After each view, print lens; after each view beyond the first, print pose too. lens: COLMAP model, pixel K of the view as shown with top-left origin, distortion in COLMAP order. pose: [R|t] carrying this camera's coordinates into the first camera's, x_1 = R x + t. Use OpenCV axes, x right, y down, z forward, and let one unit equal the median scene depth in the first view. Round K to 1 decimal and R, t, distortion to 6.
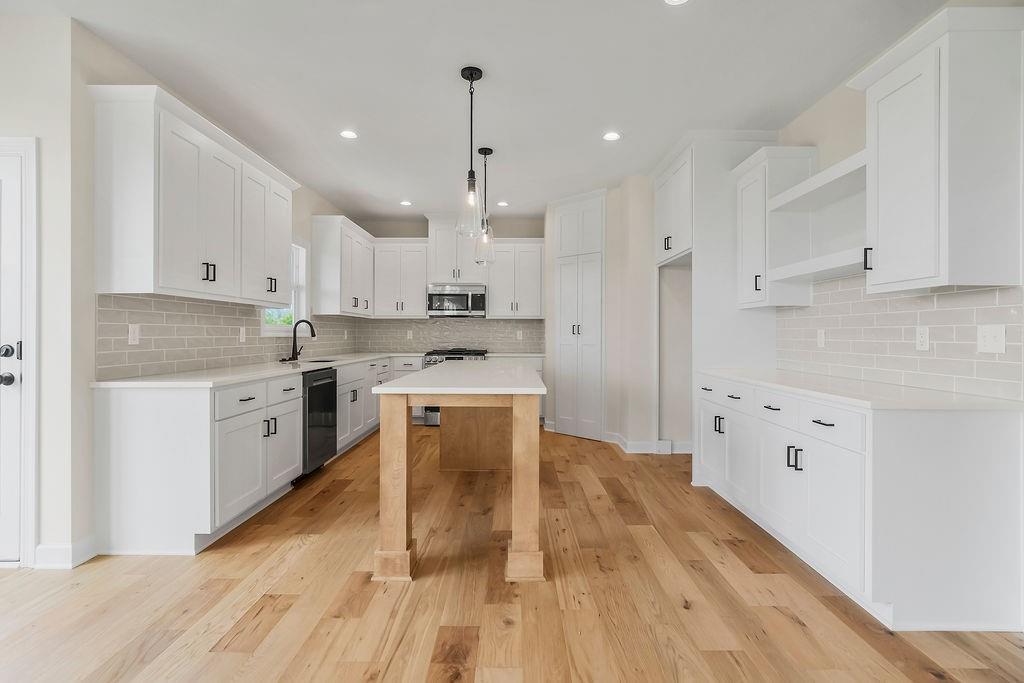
lens RADIAL K [[480.6, 0, 515.7], [0, 480.6, 334.3], [0, 0, 1]] dist [-0.006272, 0.002414]
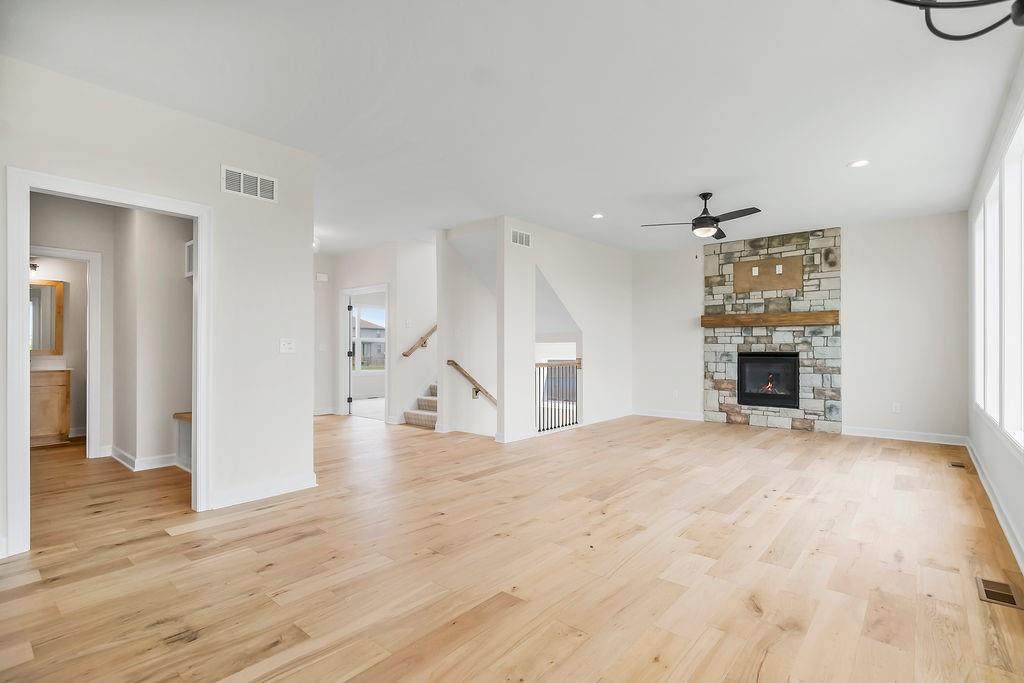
lens RADIAL K [[480.6, 0, 521.0], [0, 480.6, 345.0], [0, 0, 1]] dist [-0.006272, 0.002414]
pose [[-0.762578, 0.004843, 0.646878, -0.540078], [0.000872, 0.999979, -0.006458, 0.011902], [-0.646896, -0.004361, -0.762566, 0.583826]]
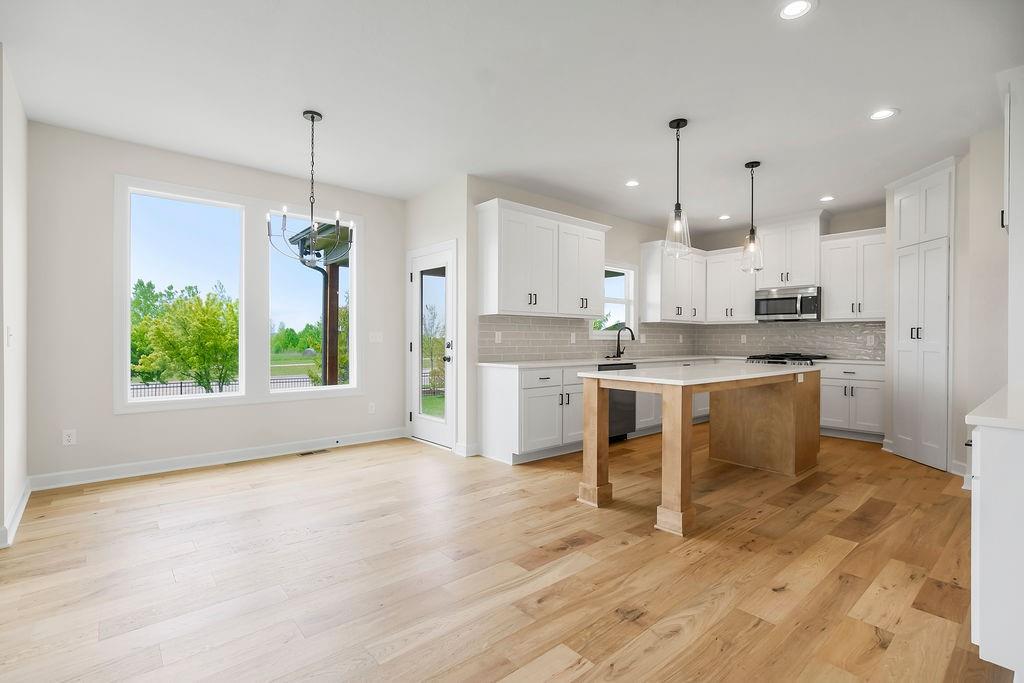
lens RADIAL K [[480.6, 0, 521.3], [0, 480.6, 338.0], [0, 0, 1]] dist [-0.006272, 0.002414]
pose [[0.660985, 0.000672, -0.750399, 0.480278], [-0.004241, 0.999987, -0.002841, 0.006487], [0.750387, 0.005060, 0.660979, -0.086010]]
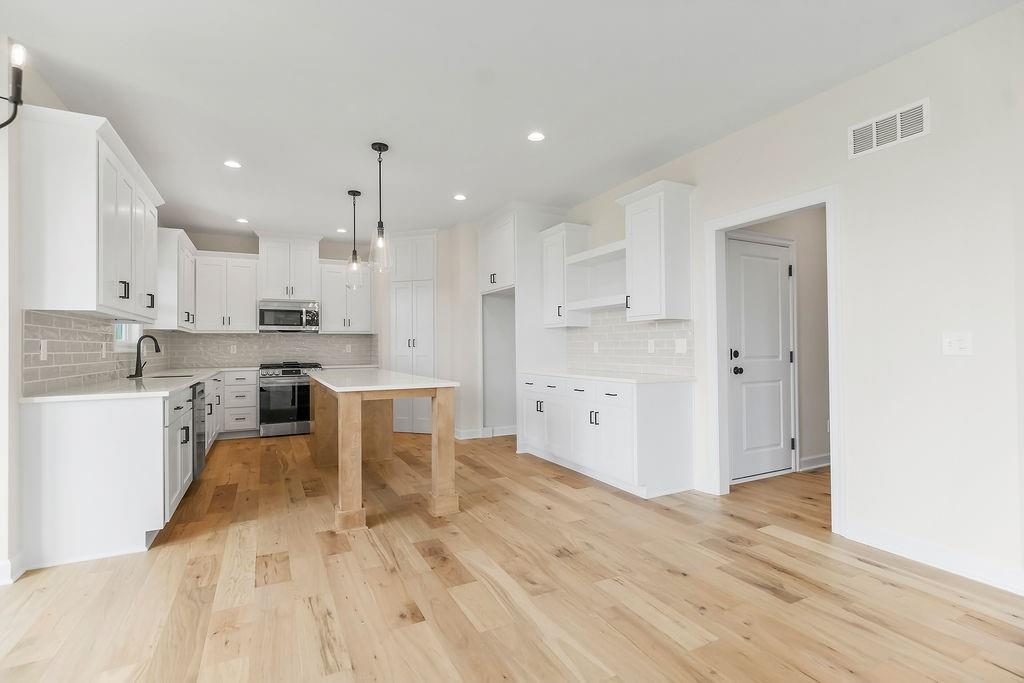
lens RADIAL K [[480.6, 0, 504.5], [0, 480.6, 341.4], [0, 0, 1]] dist [-0.006272, 0.002414]
pose [[0.895534, -0.005414, 0.444961, -0.319395], [0.011377, 0.999878, -0.010731, 0.002201], [-0.444849, 0.014672, 0.895486, -0.266401]]
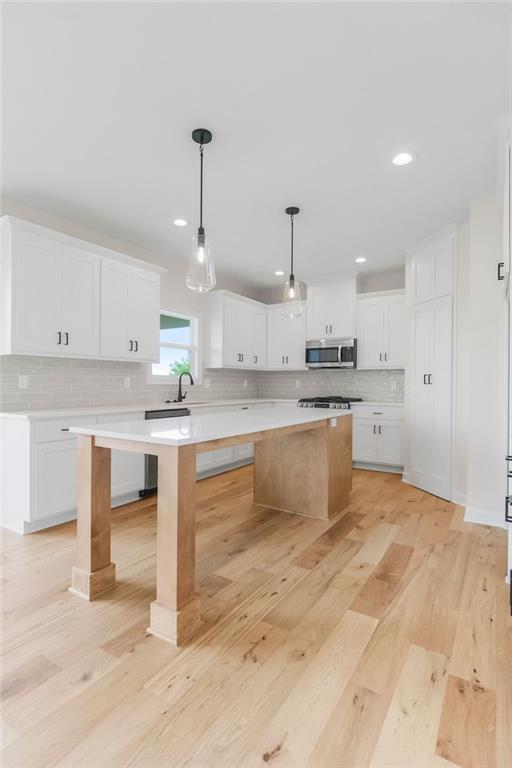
lens RADIAL K [[383.2, 0, 256.8], [0, 383.2, 382.0], [0, 0, 1]] dist [-0.010698, 0.002440]
pose [[0.844493, 0.002600, -0.535560, 0.397930], [-0.006054, 0.999971, -0.004692, 0.002075], [0.535532, 0.007204, 0.844484, 0.305309]]
